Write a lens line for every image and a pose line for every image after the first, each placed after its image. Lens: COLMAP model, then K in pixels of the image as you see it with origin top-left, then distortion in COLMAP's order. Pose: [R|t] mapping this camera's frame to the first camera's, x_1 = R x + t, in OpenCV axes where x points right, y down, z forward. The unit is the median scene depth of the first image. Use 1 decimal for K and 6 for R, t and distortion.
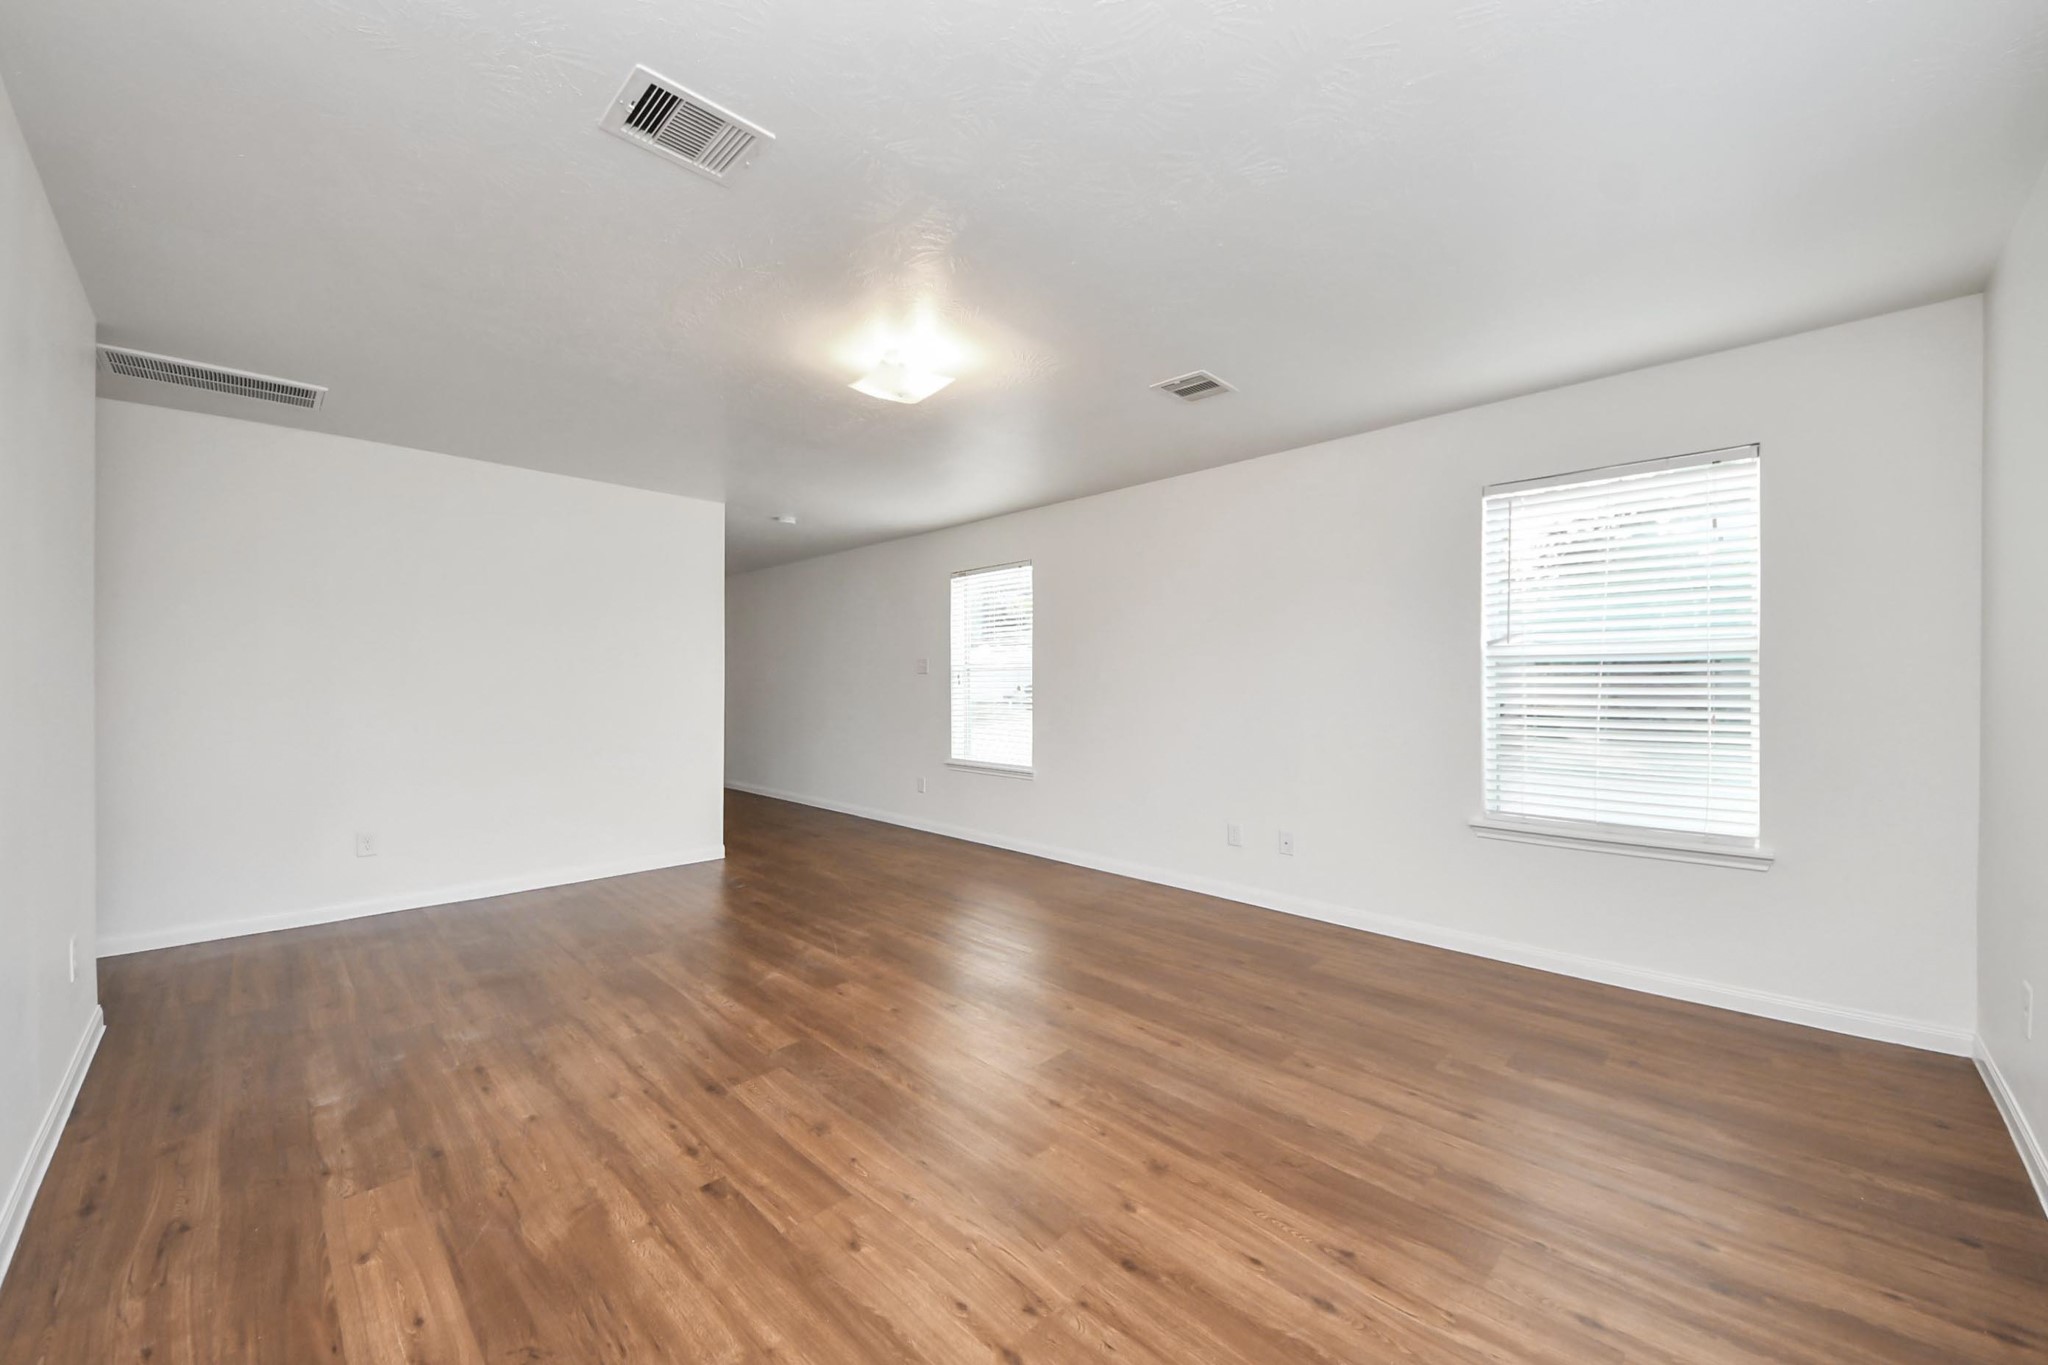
lens RADIAL K [[760.6, 0, 1024.0], [0, 760.6, 682.5], [0, 0, 1]] dist [0.031134, -0.000085]
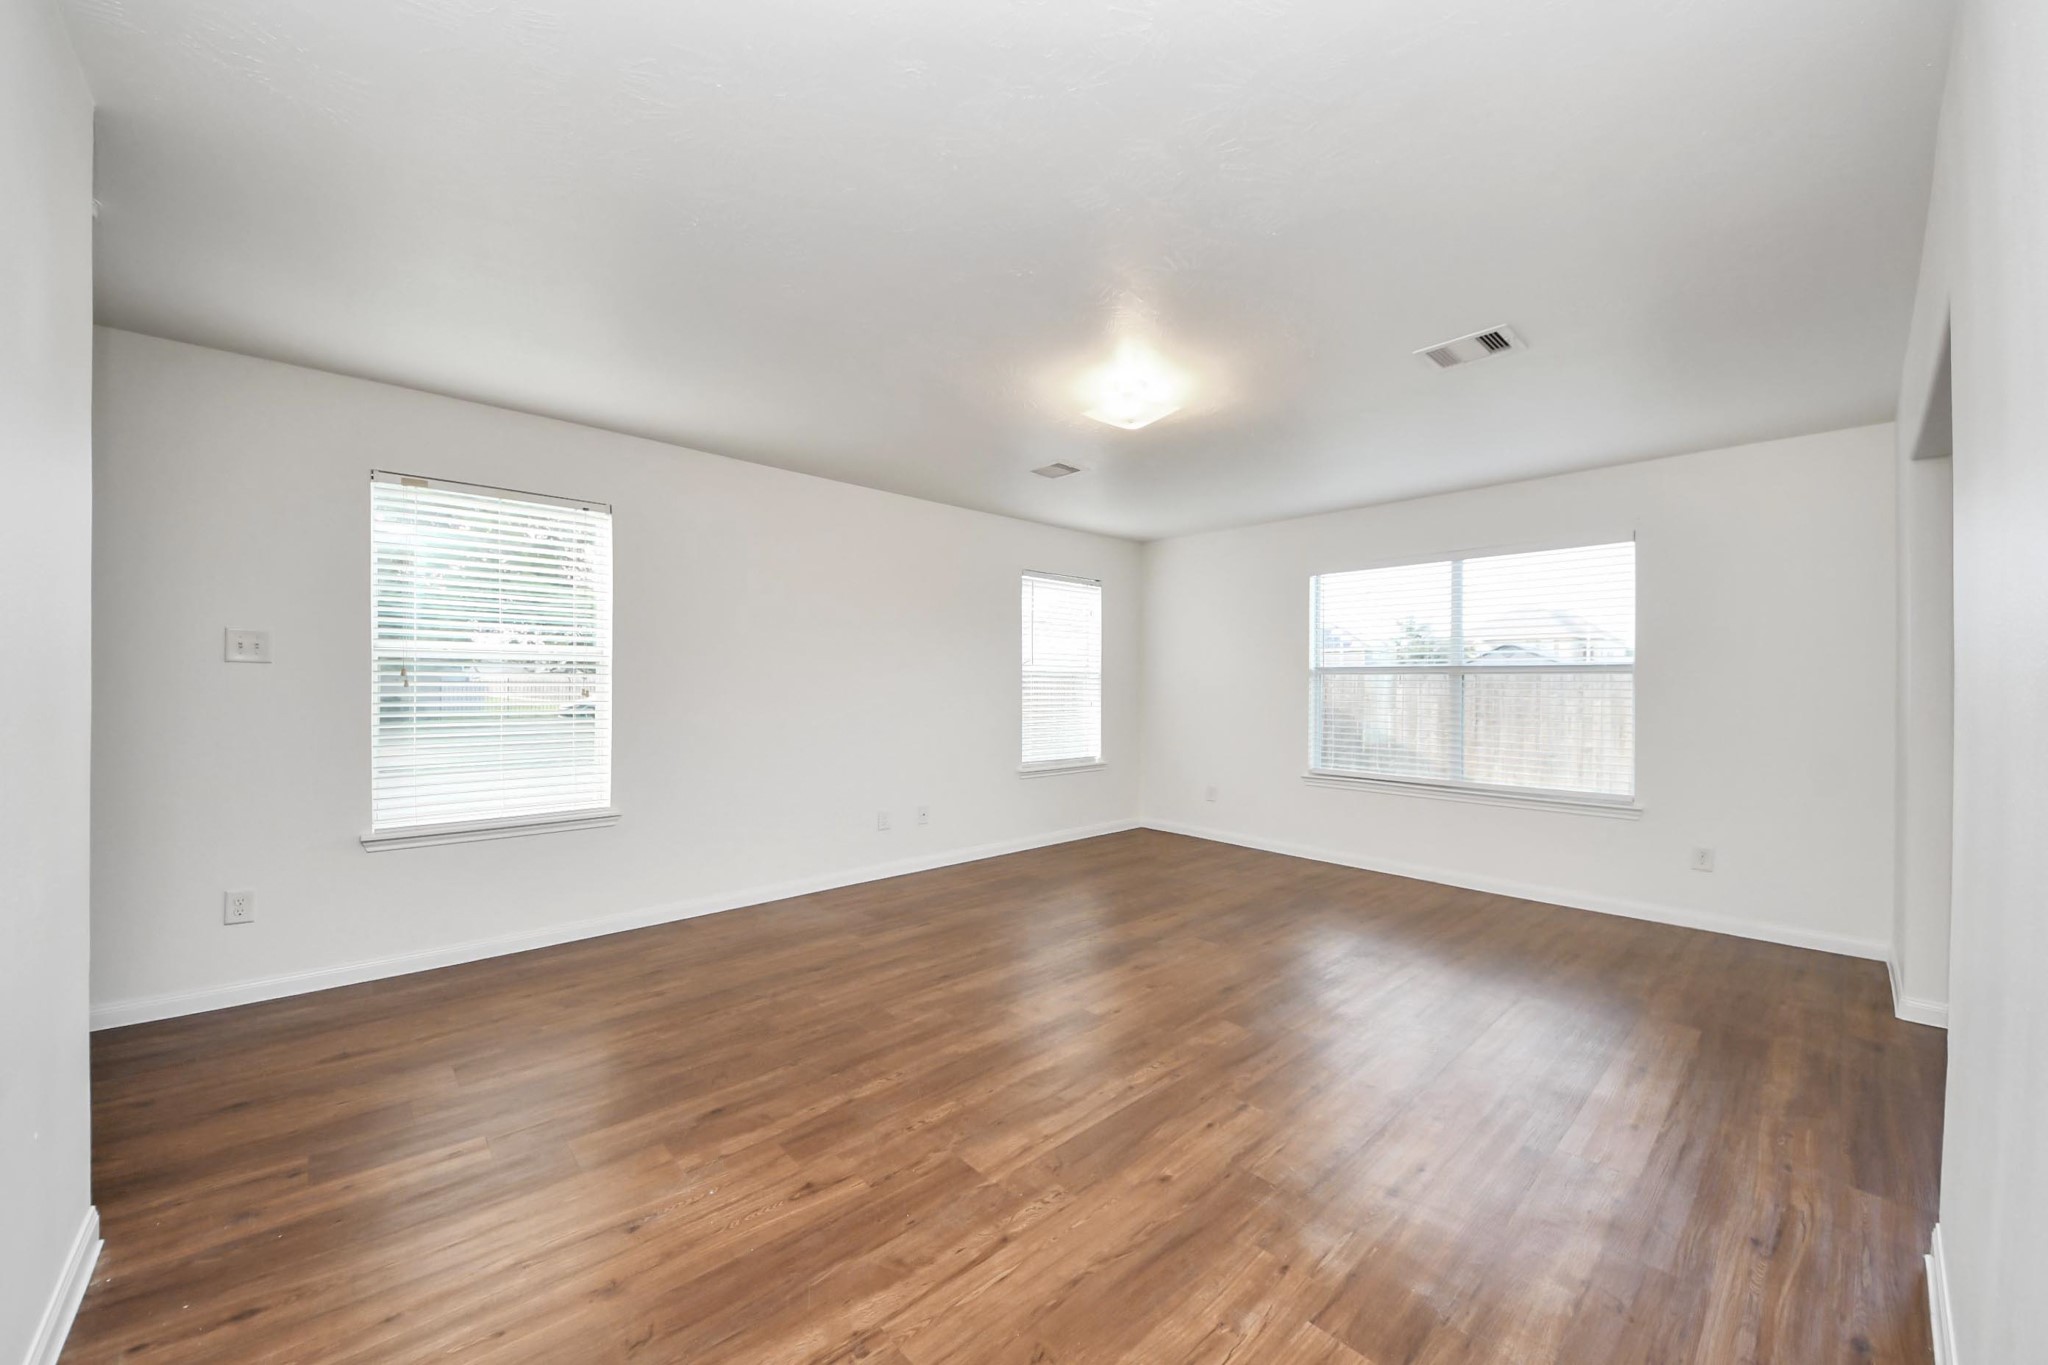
lens RADIAL K [[751.1, 0, 1024.0], [0, 751.1, 682.5], [0, 0, 1]] dist [0.013945, -0.000337]
pose [[0.043484, 0.009638, 0.999008, -1.035696], [-0.001609, 0.999953, -0.009578, 0.009201], [-0.999053, -0.001191, 0.043497, 0.946050]]
